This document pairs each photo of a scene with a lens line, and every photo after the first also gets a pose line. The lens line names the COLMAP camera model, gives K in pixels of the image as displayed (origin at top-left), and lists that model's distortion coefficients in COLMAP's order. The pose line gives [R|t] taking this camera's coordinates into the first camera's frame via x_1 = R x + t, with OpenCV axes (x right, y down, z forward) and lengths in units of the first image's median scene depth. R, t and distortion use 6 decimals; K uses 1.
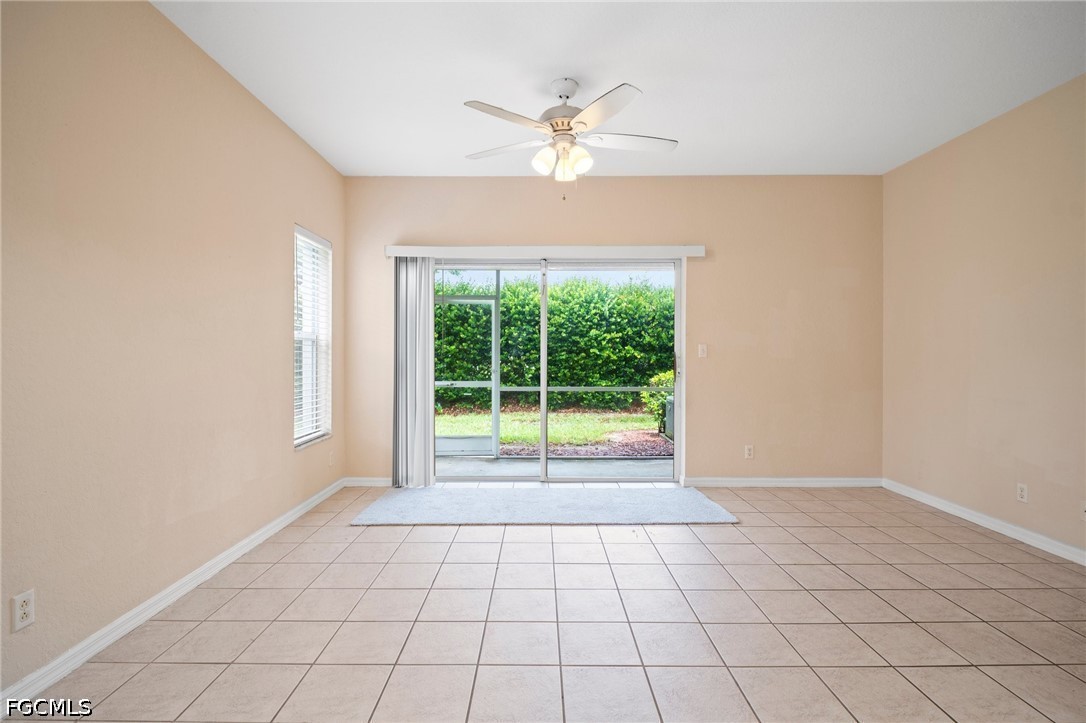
lens RADIAL K [[504.7, 0, 534.8], [0, 504.7, 351.6], [0, 0, 1]] dist [-0.002628, -0.005319]
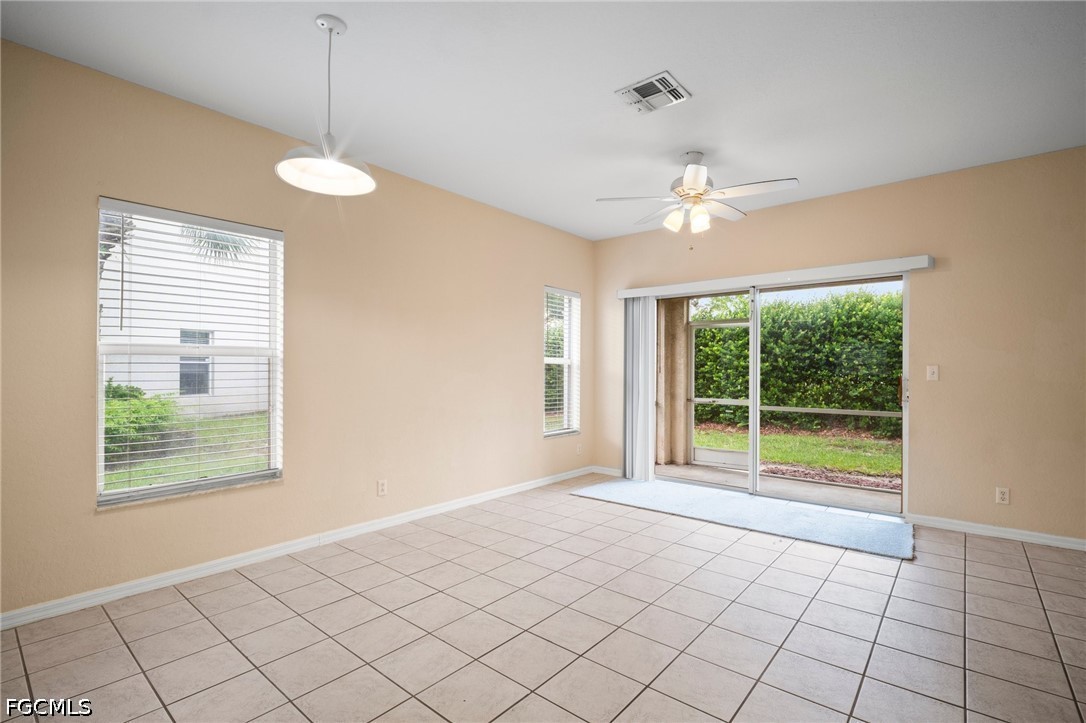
lens RADIAL K [[504.7, 0, 539.8], [0, 504.7, 364.3], [0, 0, 1]] dist [-0.002628, -0.005319]
pose [[0.766462, -0.004364, -0.642274, 0.133588], [0.001324, 0.999986, -0.005215, -0.004468], [0.642288, 0.003146, 0.766457, -0.040935]]
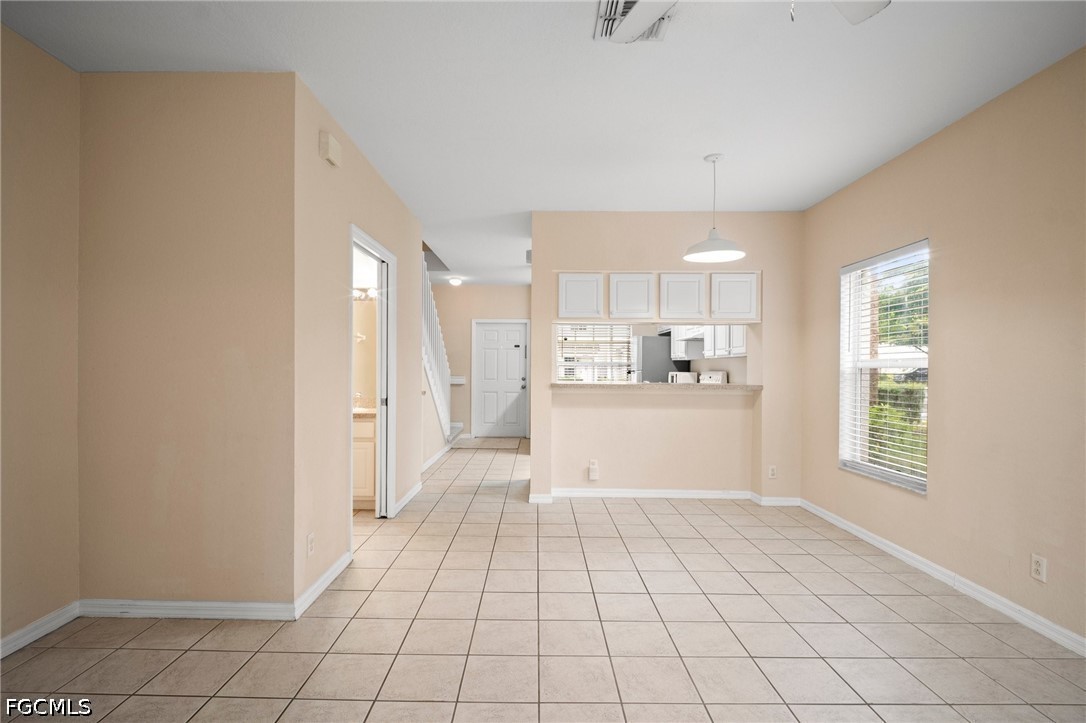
lens RADIAL K [[498.9, 0, 537.2], [0, 498.9, 370.9], [0, 0, 1]] dist [0.002250, -0.009154]
pose [[-0.999910, -0.012131, -0.005798, 0.061392], [-0.012123, 0.999925, -0.001452, -0.005409], [0.005815, -0.001382, -0.999982, 0.322148]]
